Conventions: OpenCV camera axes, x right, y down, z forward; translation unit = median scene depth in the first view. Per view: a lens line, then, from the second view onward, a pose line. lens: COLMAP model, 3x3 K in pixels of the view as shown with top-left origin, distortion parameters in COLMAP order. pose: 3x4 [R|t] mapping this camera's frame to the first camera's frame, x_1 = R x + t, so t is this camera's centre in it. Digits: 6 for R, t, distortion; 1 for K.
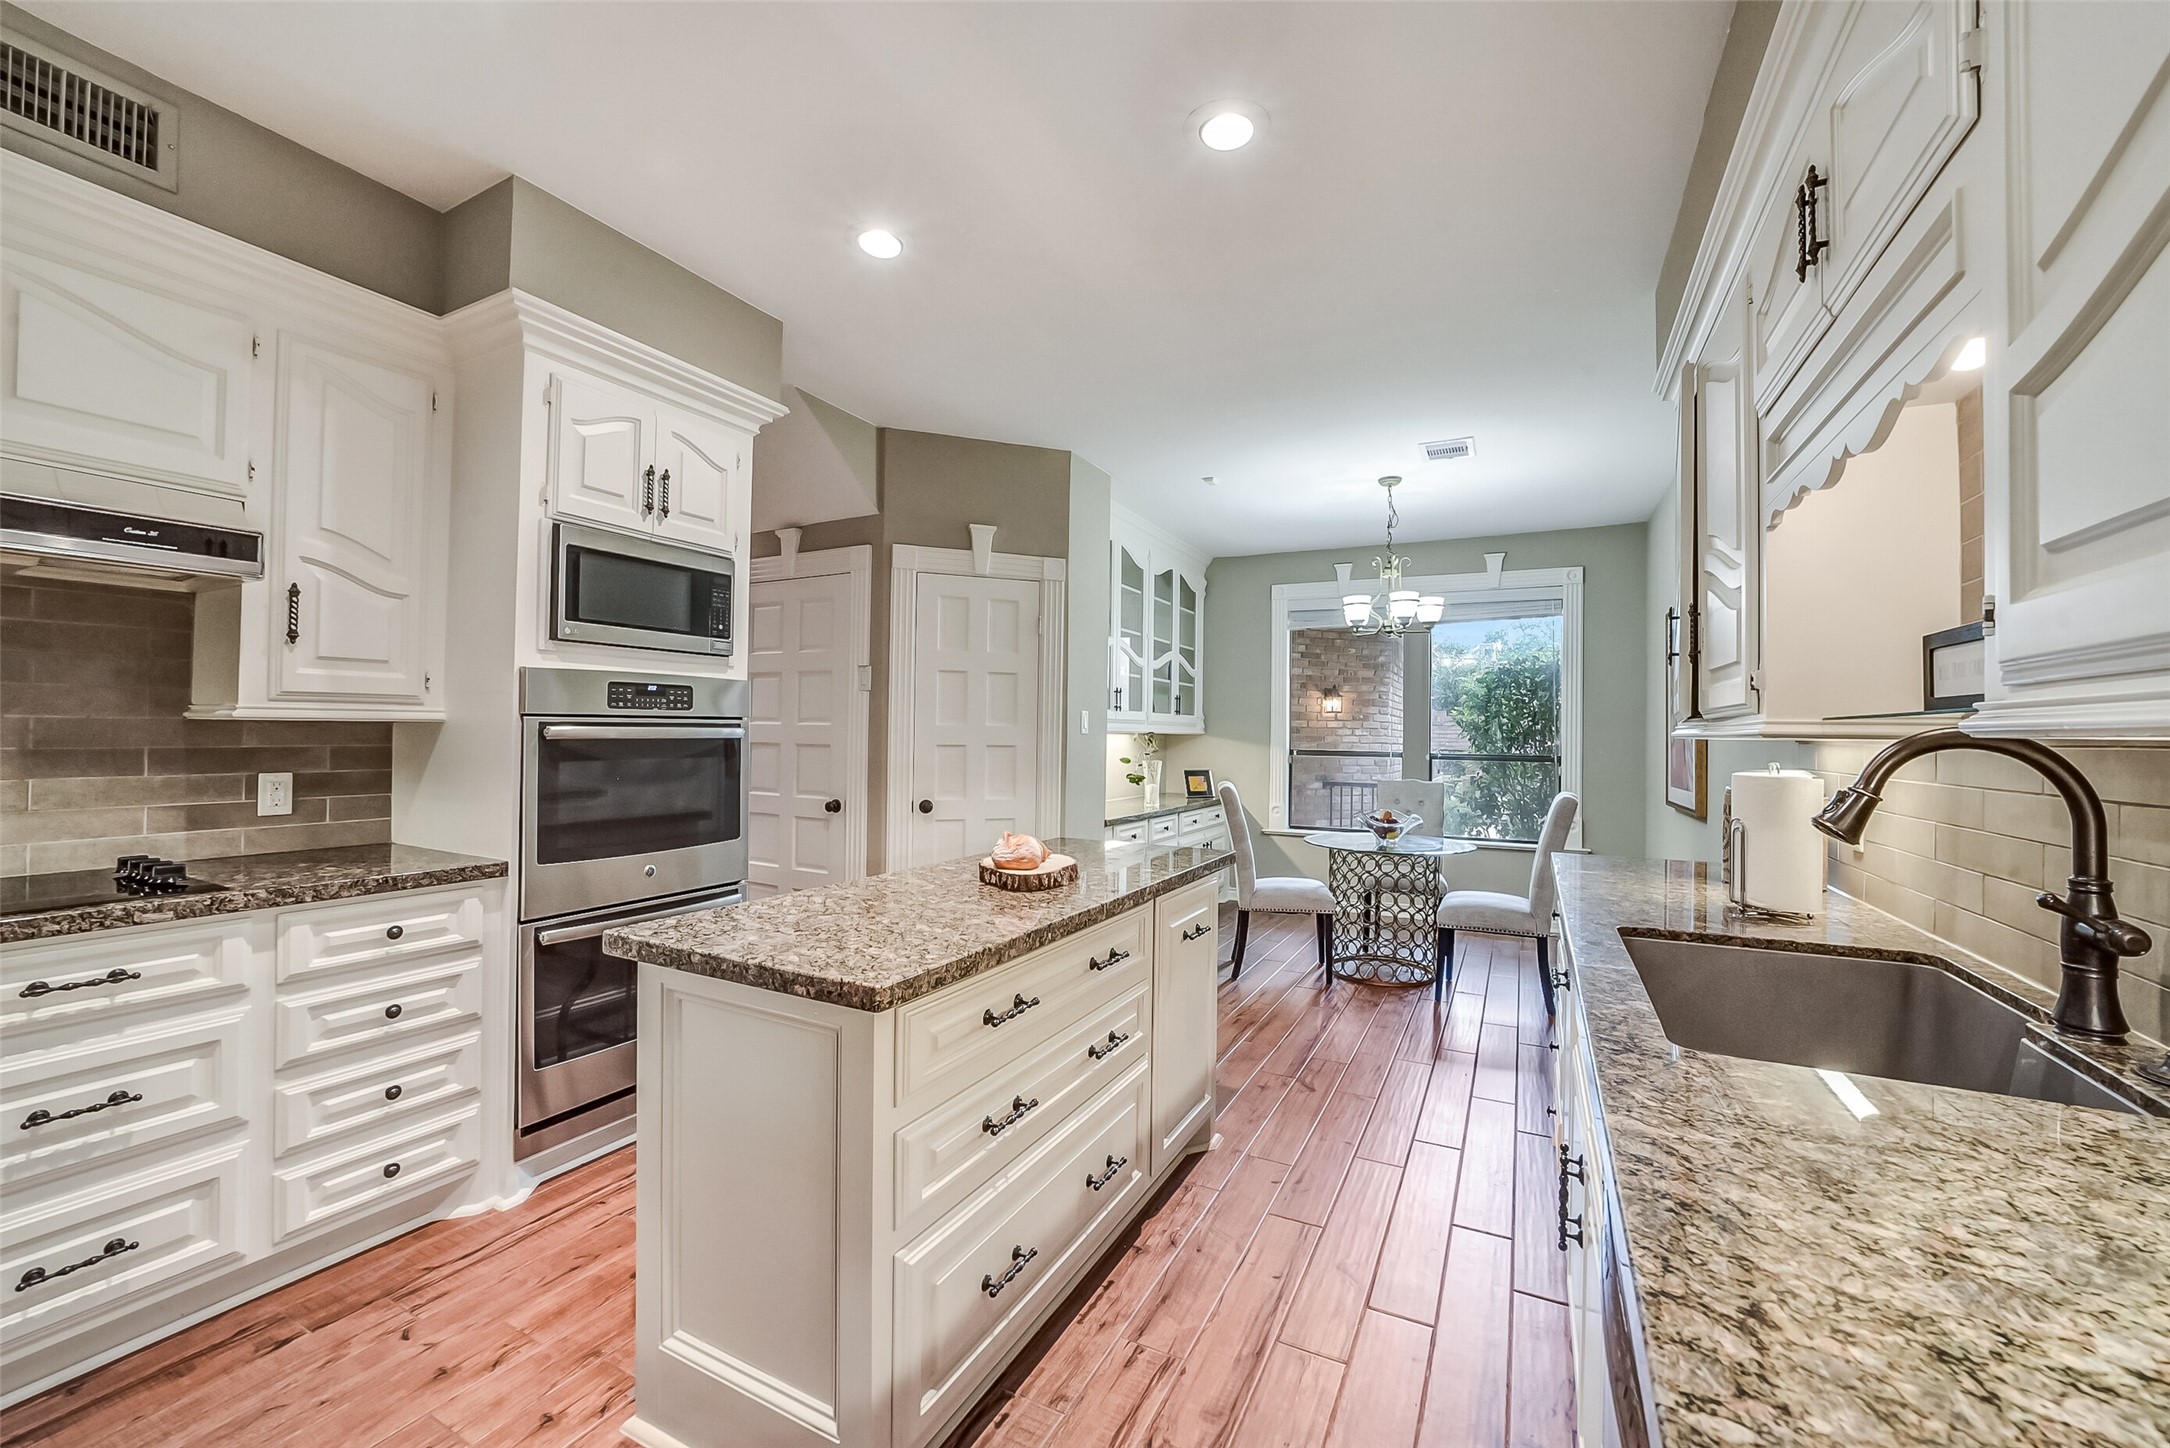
lens RADIAL K [[855.7, 0, 1085.0], [0, 855.7, 724.0], [0, 0, 1]] dist [-0.042072, 0.008891]
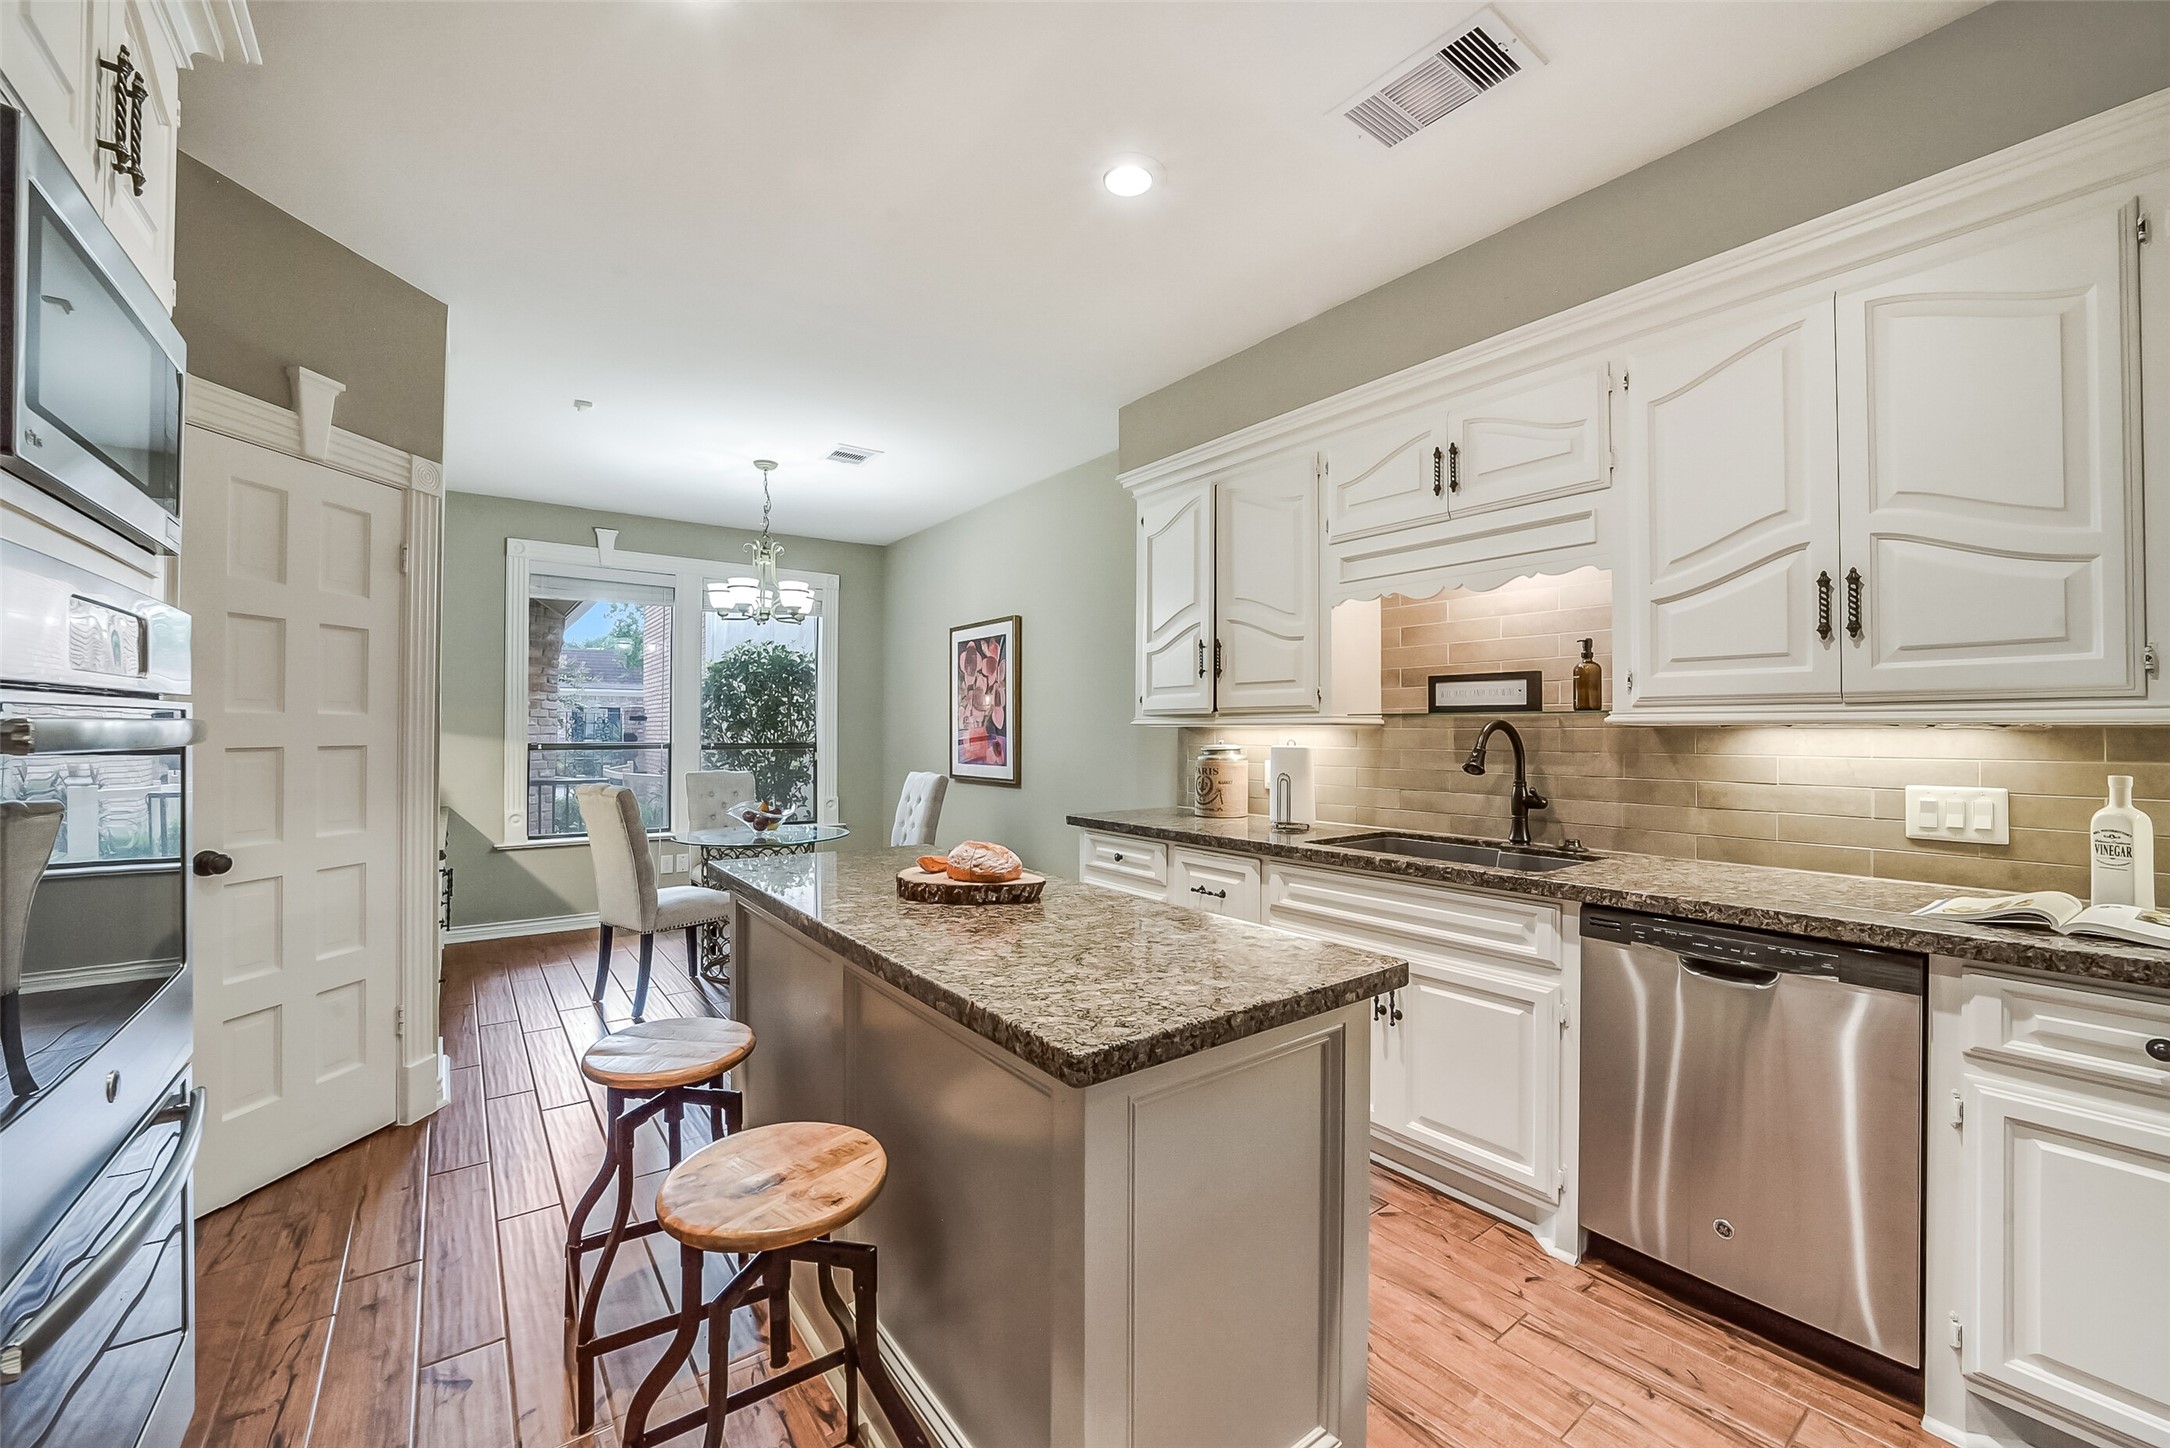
lens RADIAL K [[860.6, 0, 1095.0], [0, 860.6, 719.2], [0, 0, 1]] dist [-0.036455, 0.008869]
pose [[0.427597, -0.001517, 0.903968, -0.405798], [-0.006416, 0.999968, 0.004713, -0.000586], [-0.903946, -0.007815, 0.427574, 0.259944]]
